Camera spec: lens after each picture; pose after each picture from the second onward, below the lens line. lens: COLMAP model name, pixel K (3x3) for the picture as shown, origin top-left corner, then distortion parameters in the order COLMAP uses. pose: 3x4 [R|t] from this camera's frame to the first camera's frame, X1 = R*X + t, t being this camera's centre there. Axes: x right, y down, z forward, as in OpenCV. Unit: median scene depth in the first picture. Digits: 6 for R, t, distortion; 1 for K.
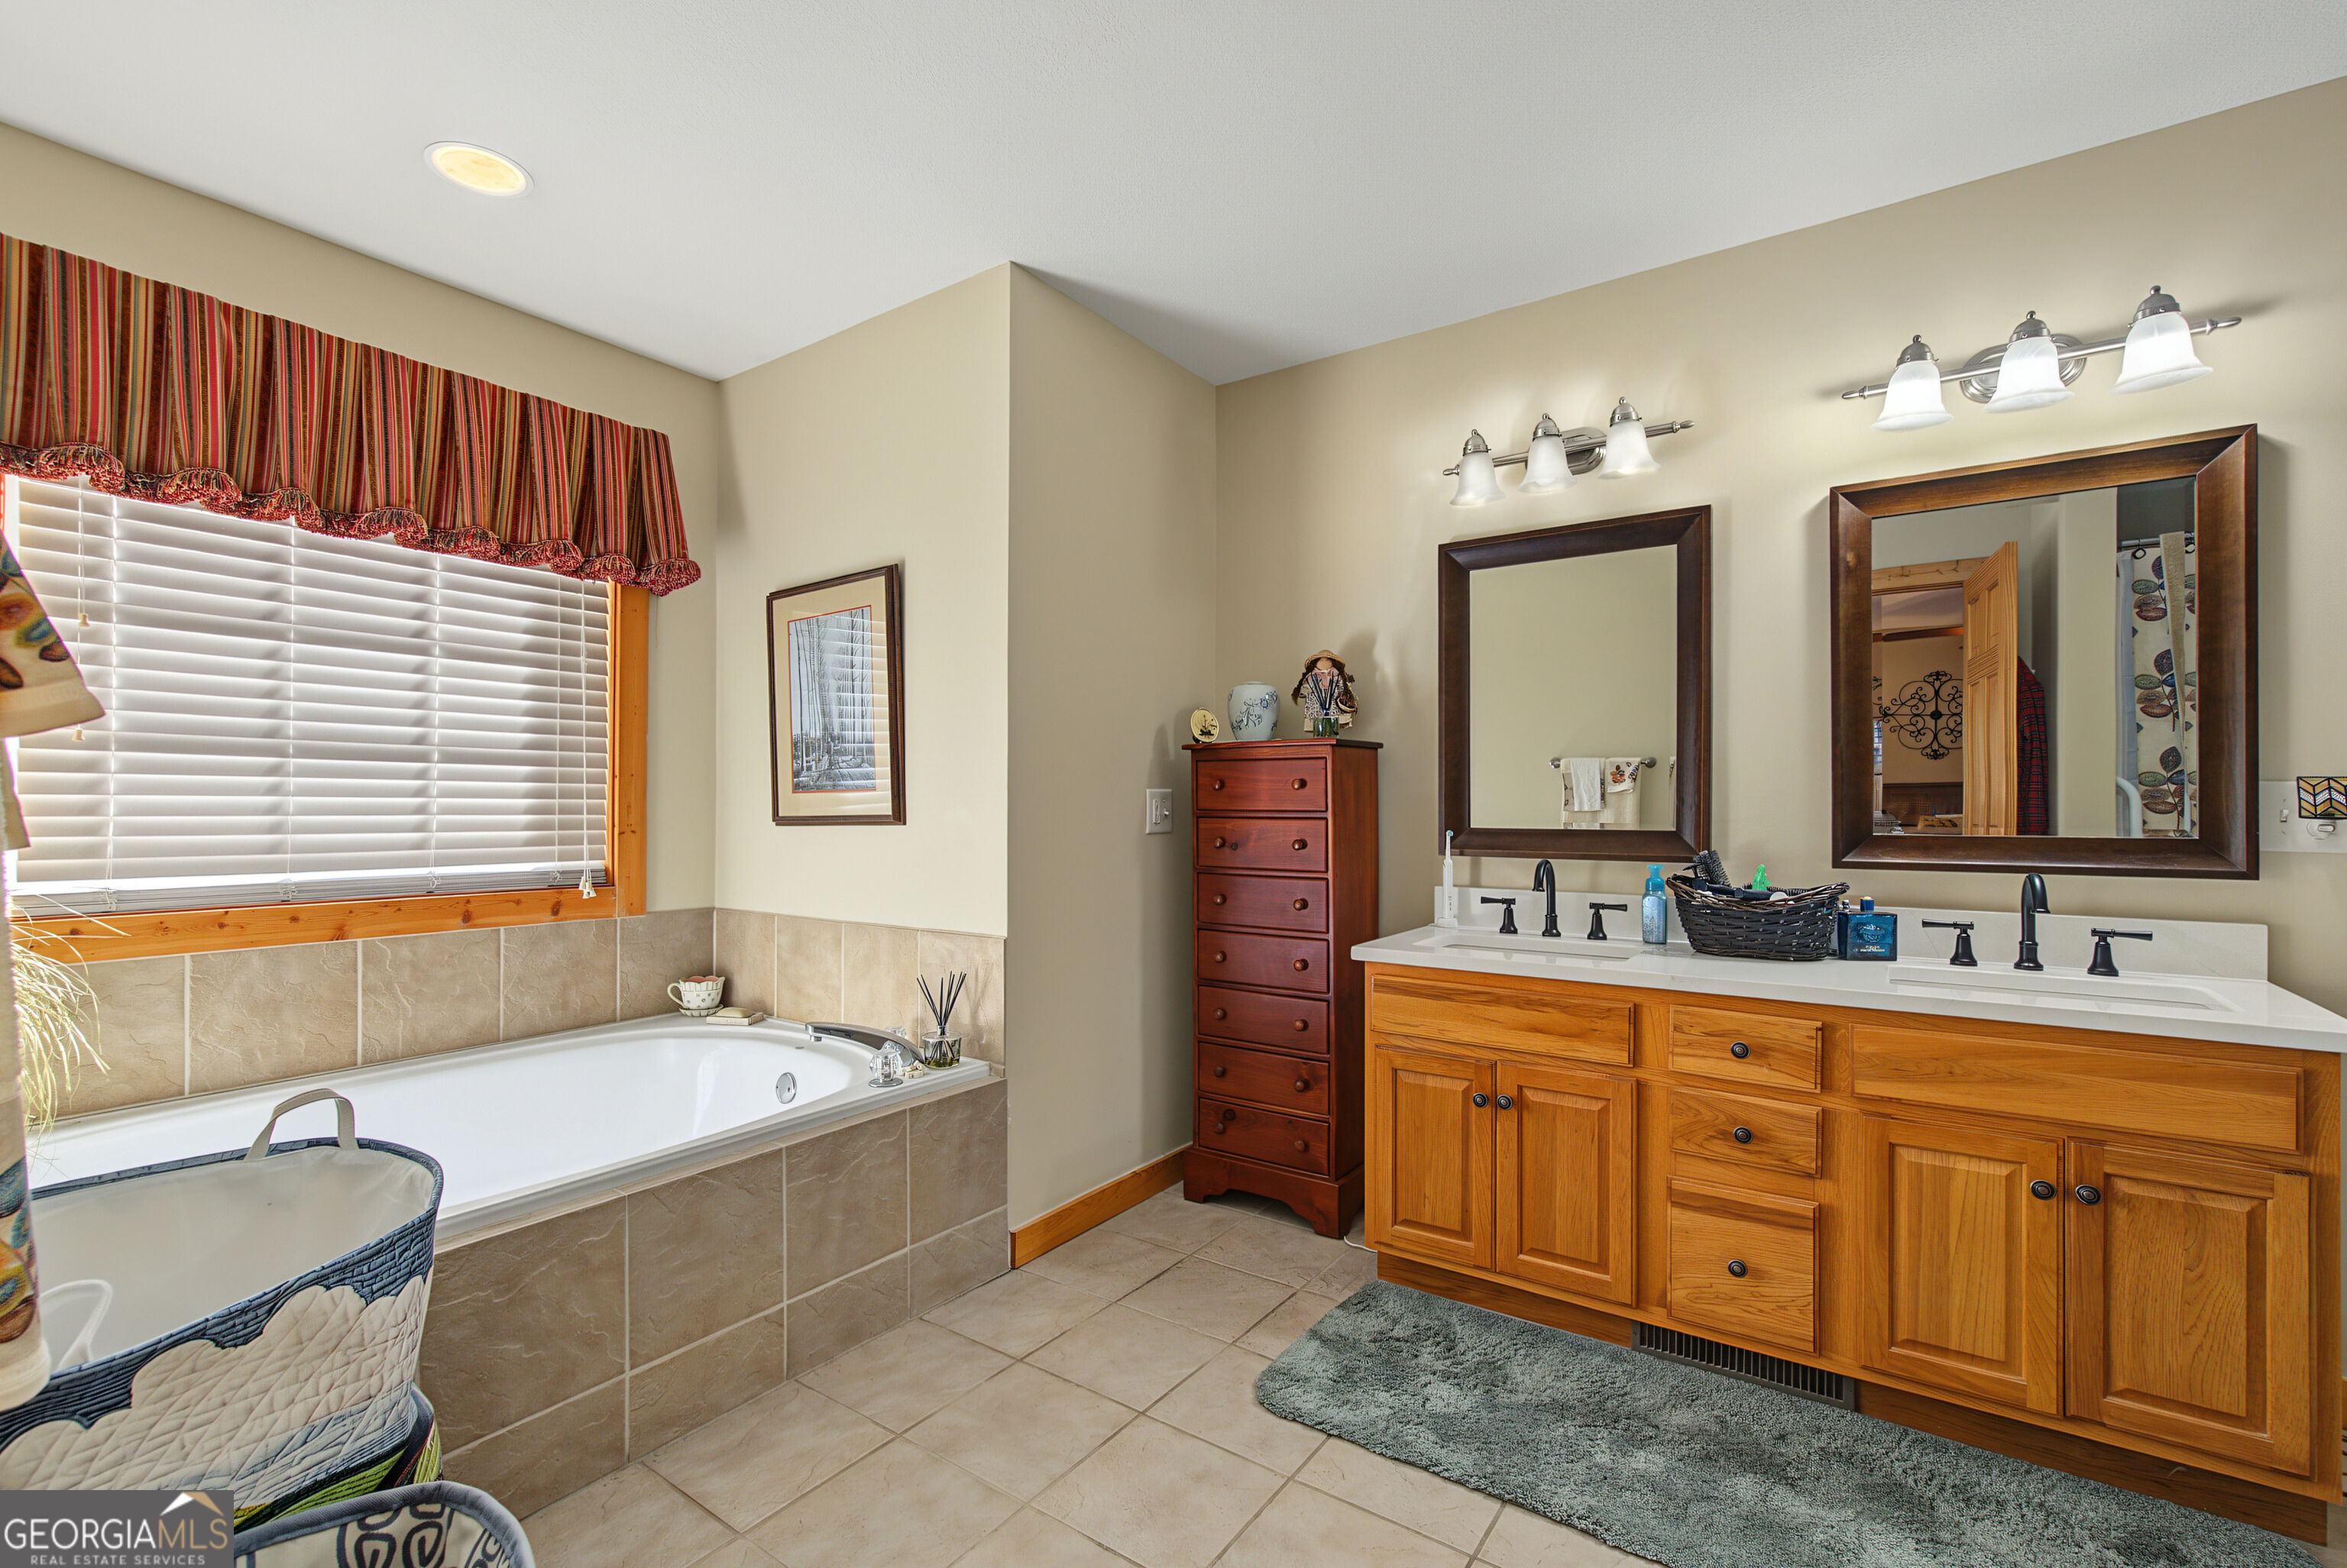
lens RADIAL K [[1034.4, 0, 1163.1], [0, 1034.4, 802.4], [0, 0, 1]] dist [-0.005545, -0.000568]
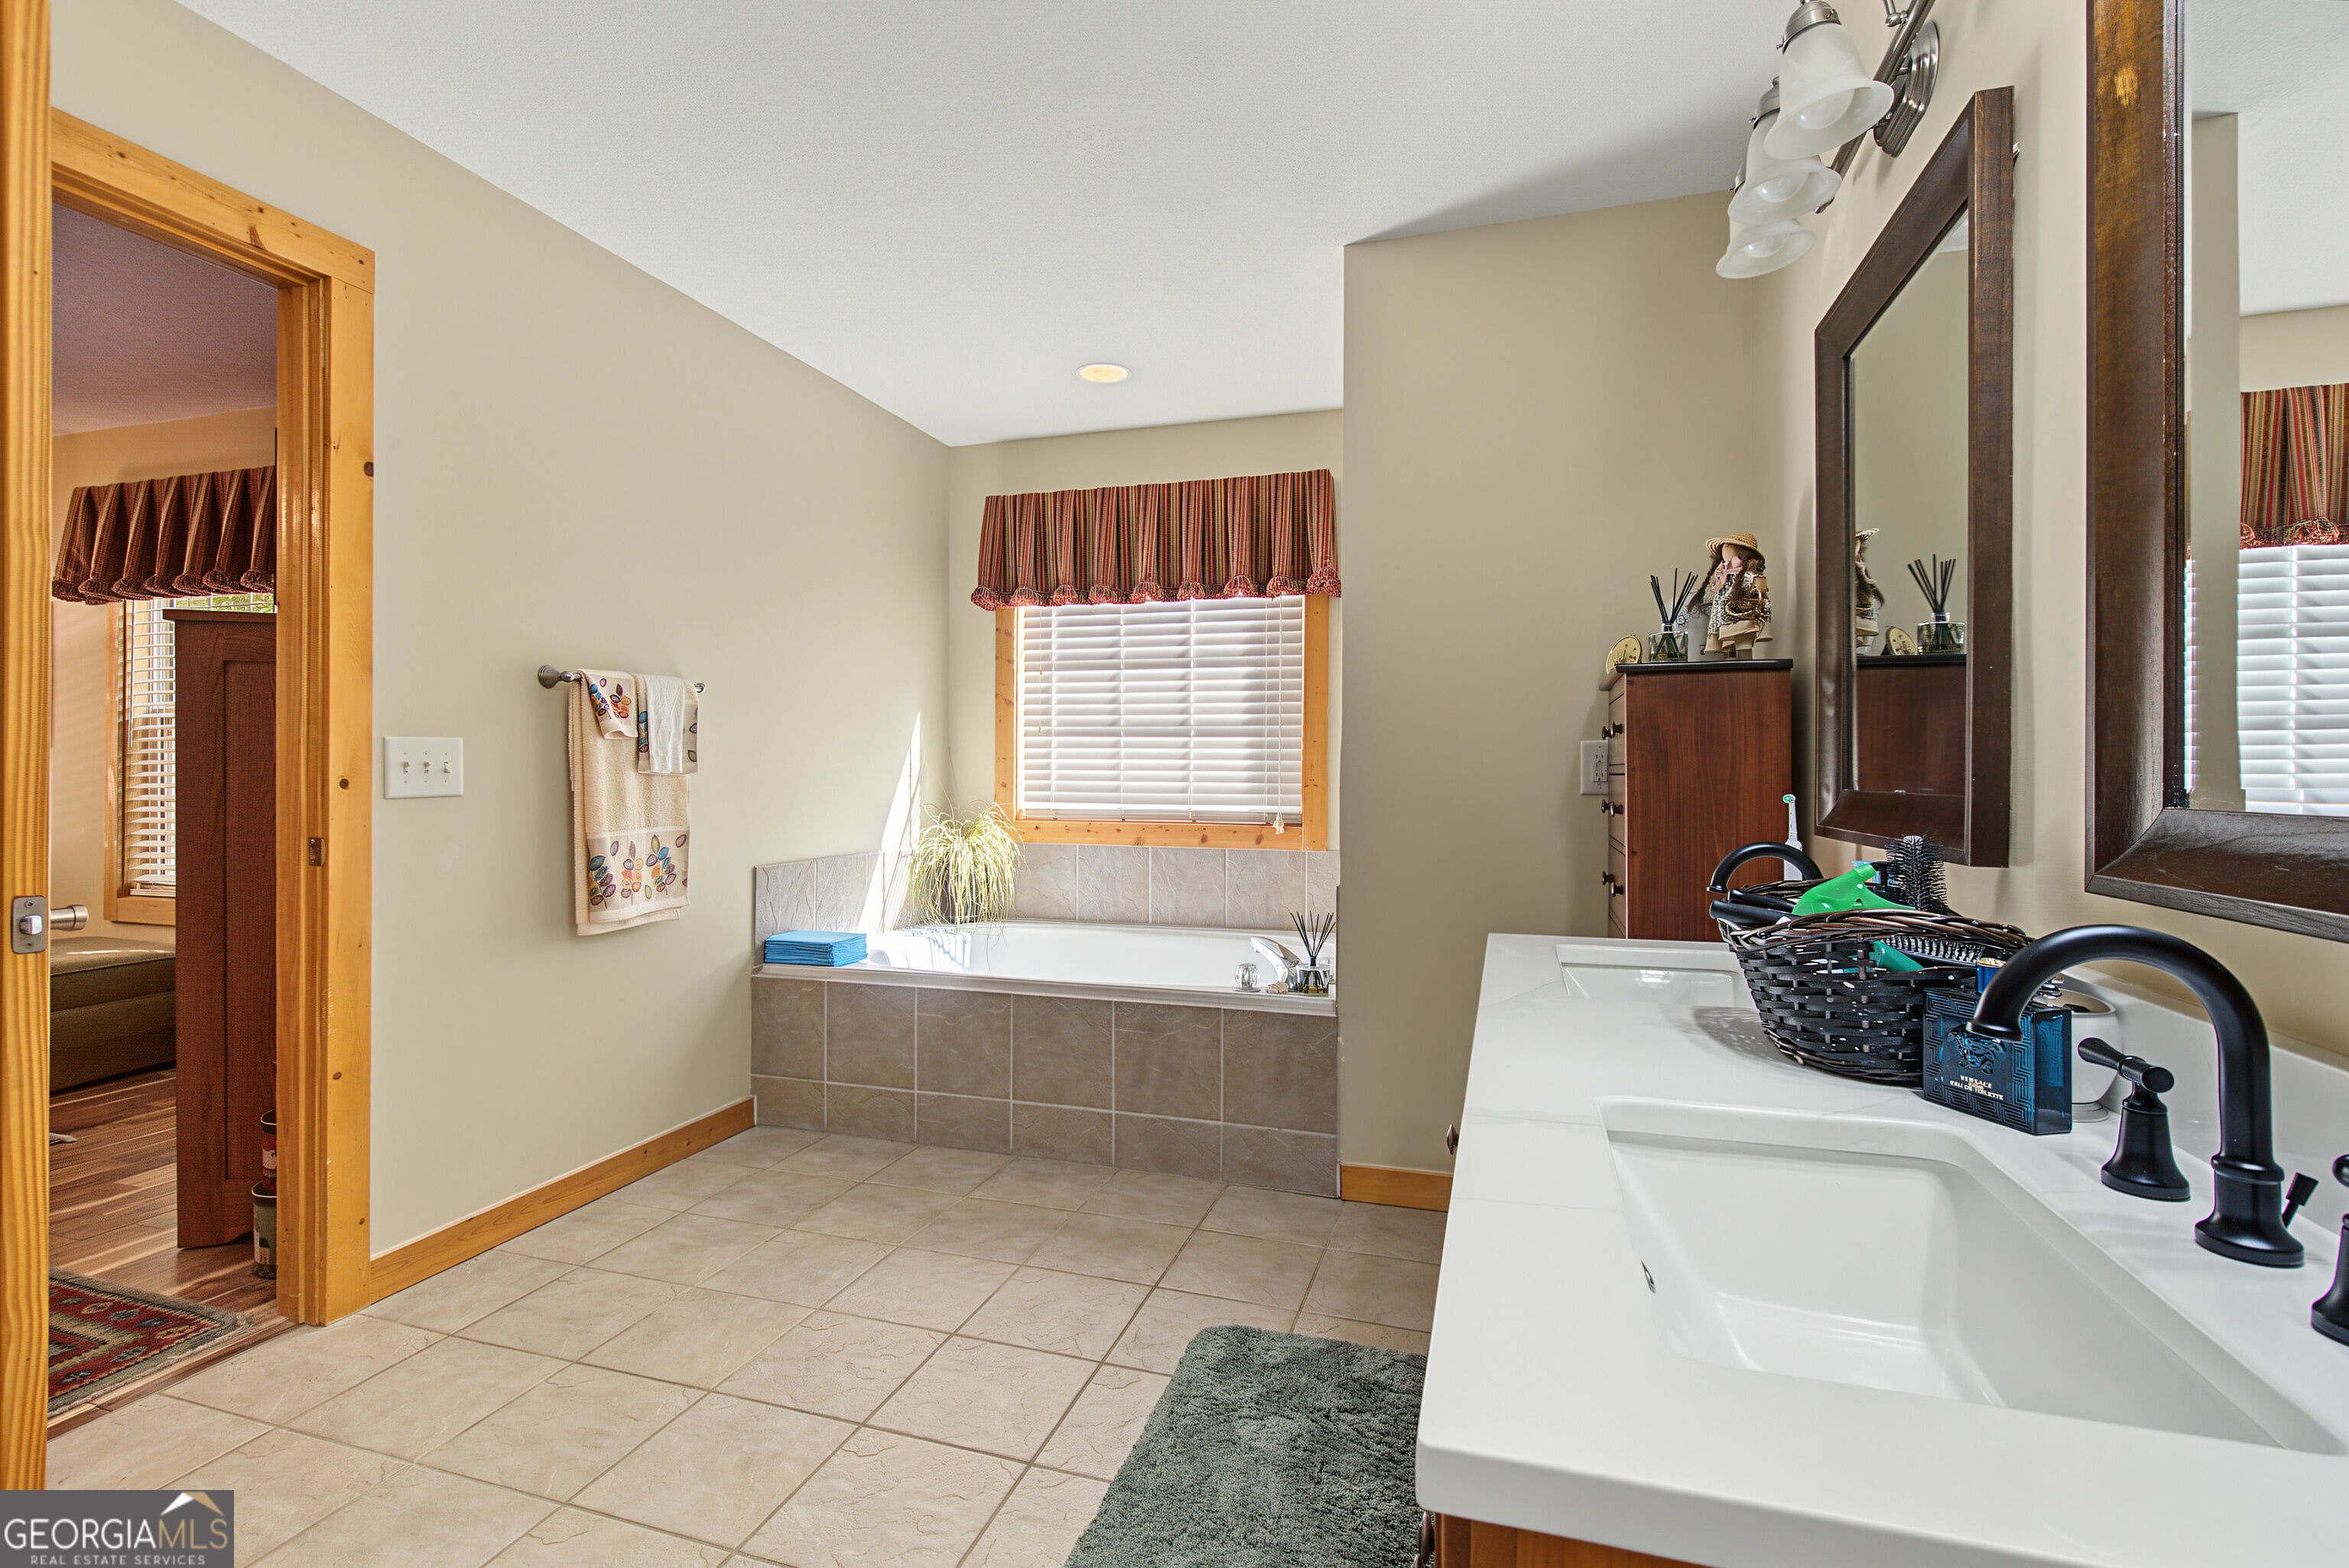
lens RADIAL K [[1104.3, 0, 1170.0], [0, 1104.3, 772.6], [0, 0, 1]] dist [0.002760, 0.001659]
pose [[0.295968, -0.001711, -0.955196, 0.922131], [-0.001504, 0.999996, -0.002258, 0.019633], [0.955197, 0.002105, 0.295964, 0.520428]]
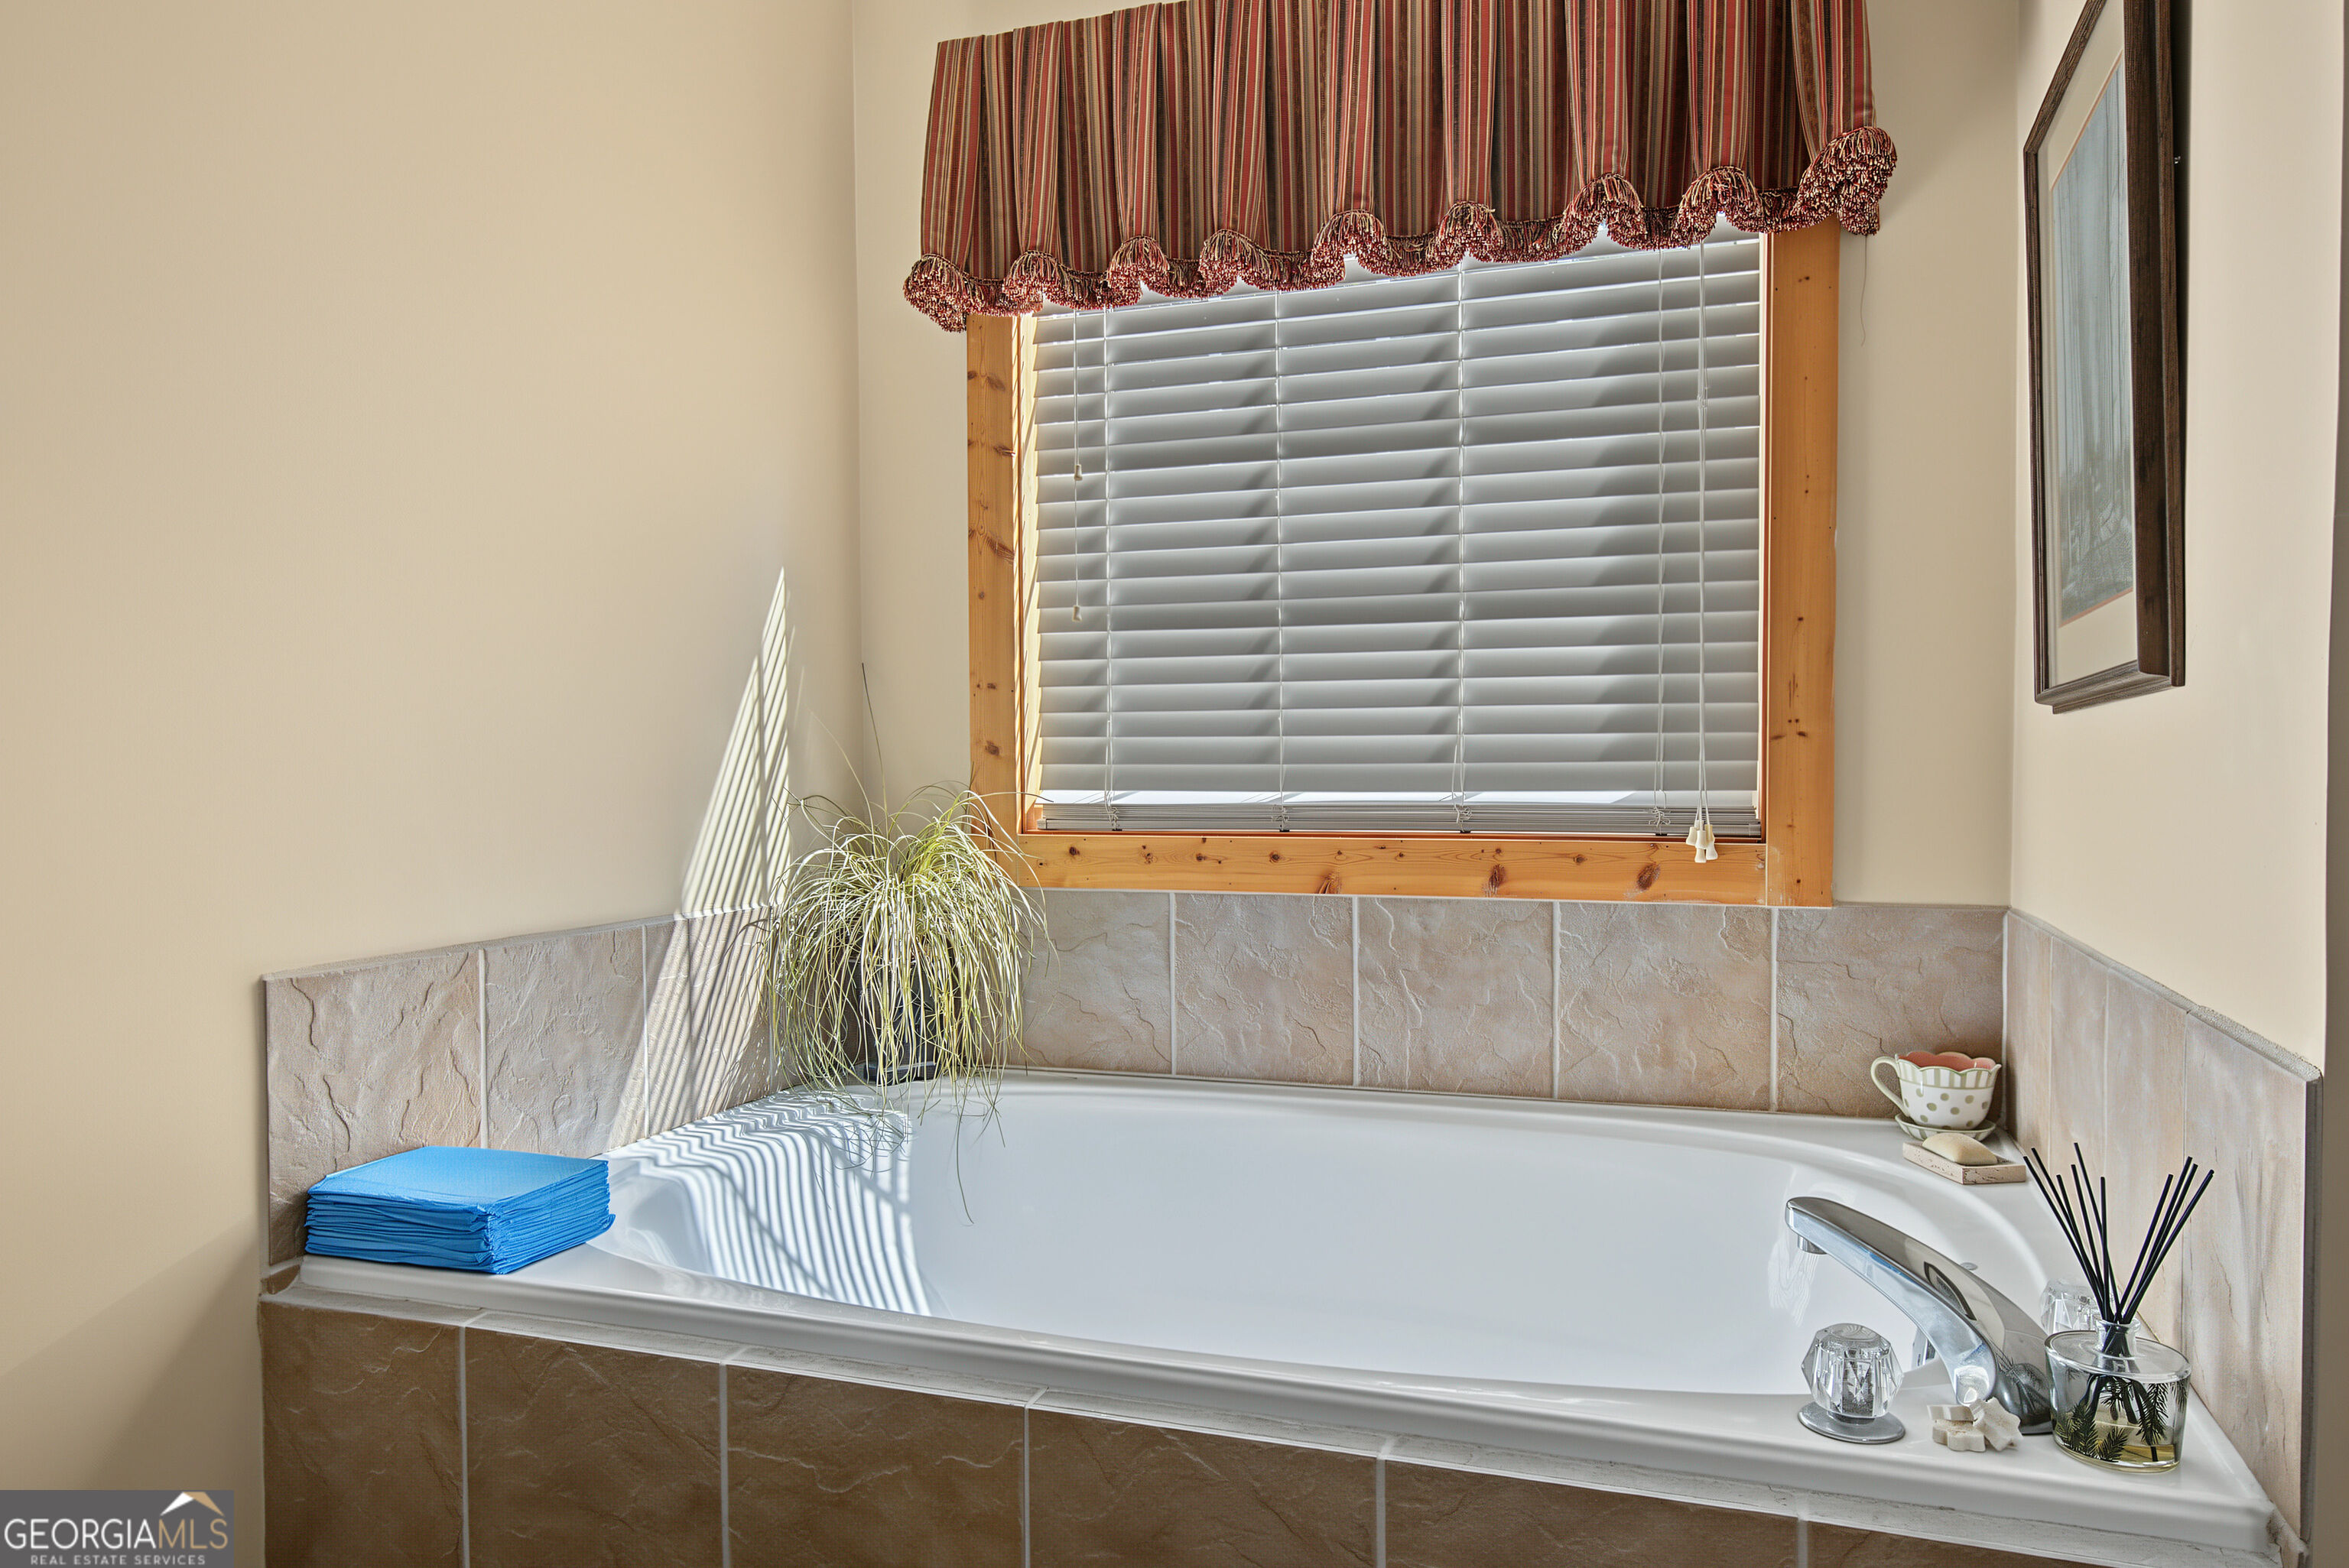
lens RADIAL K [[1597.6, 0, 1161.5], [0, 1597.6, 804.8], [0, 0, 1]] dist [-0.009358, 0.002809]
pose [[0.251768, 0.021248, -0.967554, 0.178478], [0.010261, 0.999644, 0.024623, 0.049417], [0.967733, -0.016127, 0.251461, 0.635915]]
